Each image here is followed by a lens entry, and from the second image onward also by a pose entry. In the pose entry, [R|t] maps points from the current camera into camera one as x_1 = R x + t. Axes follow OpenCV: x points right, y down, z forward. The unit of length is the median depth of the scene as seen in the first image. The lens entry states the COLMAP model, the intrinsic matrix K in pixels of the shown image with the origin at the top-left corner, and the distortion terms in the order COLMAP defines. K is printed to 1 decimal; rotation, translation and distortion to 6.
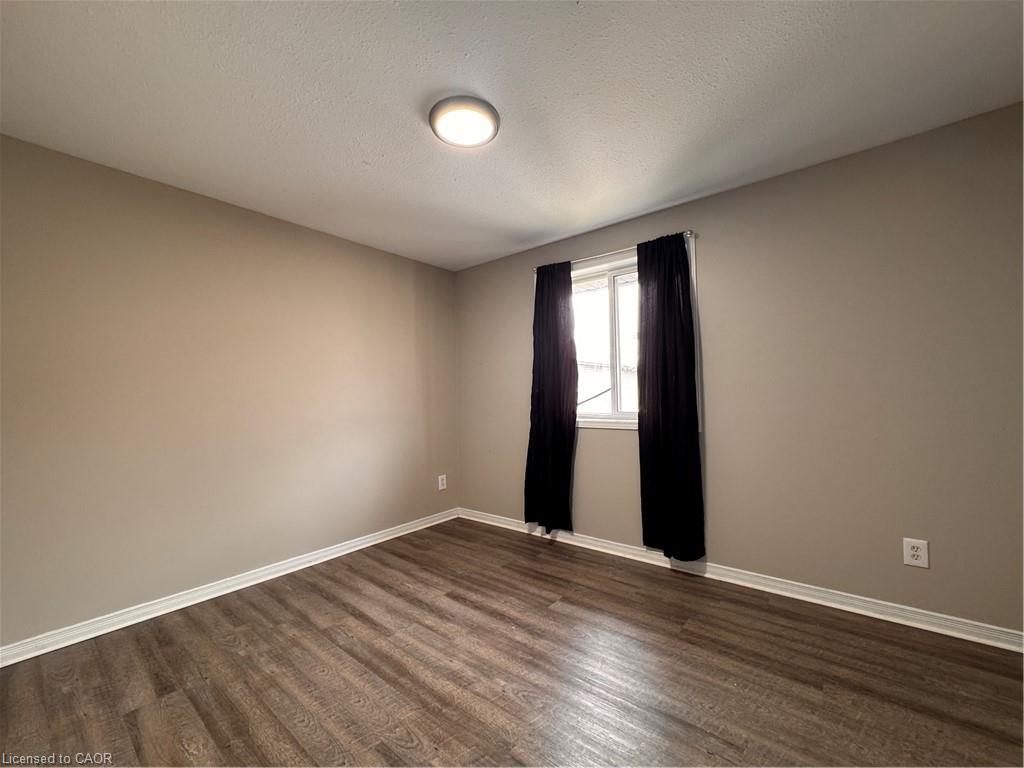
lens RADIAL K [[407.2, 0, 513.7], [0, 407.2, 386.4], [0, 0, 1]] dist [0.000202, 0.000027]
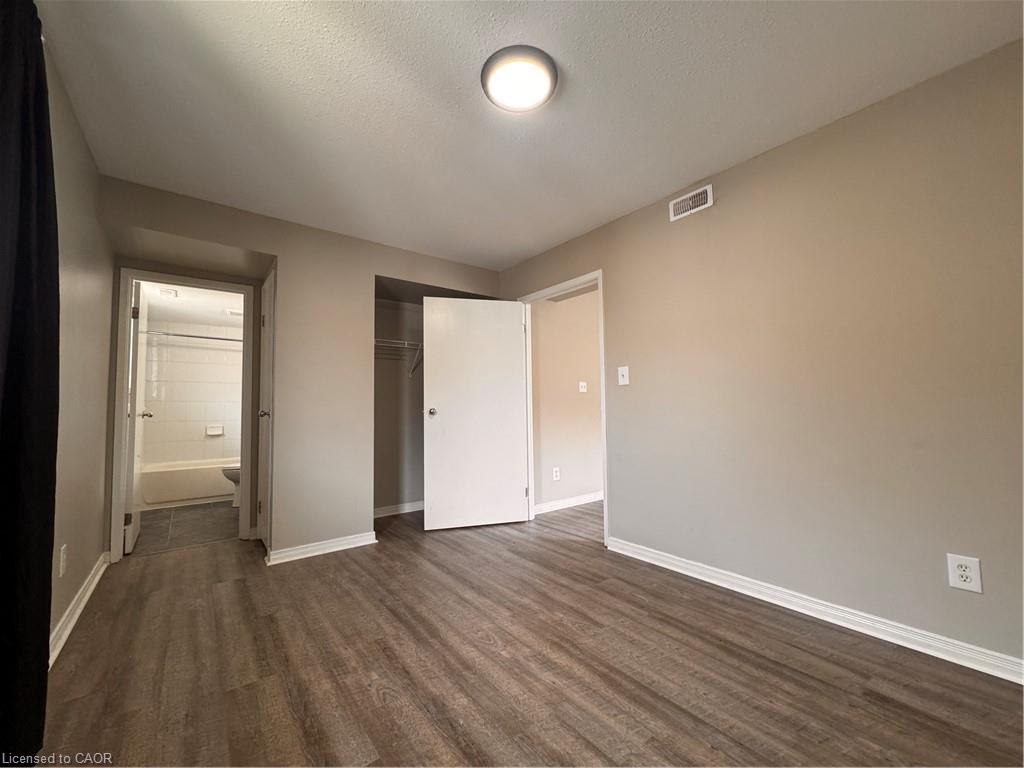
lens RADIAL K [[407.2, 0, 511.9], [0, 407.2, 384.1], [0, 0, 1]] dist [0.000202, 0.000027]
pose [[-0.973111, 0.042715, 0.226342, -0.299674], [0.022792, 0.995688, -0.089917, 0.130109], [-0.229207, -0.082340, -0.969889, 1.971562]]
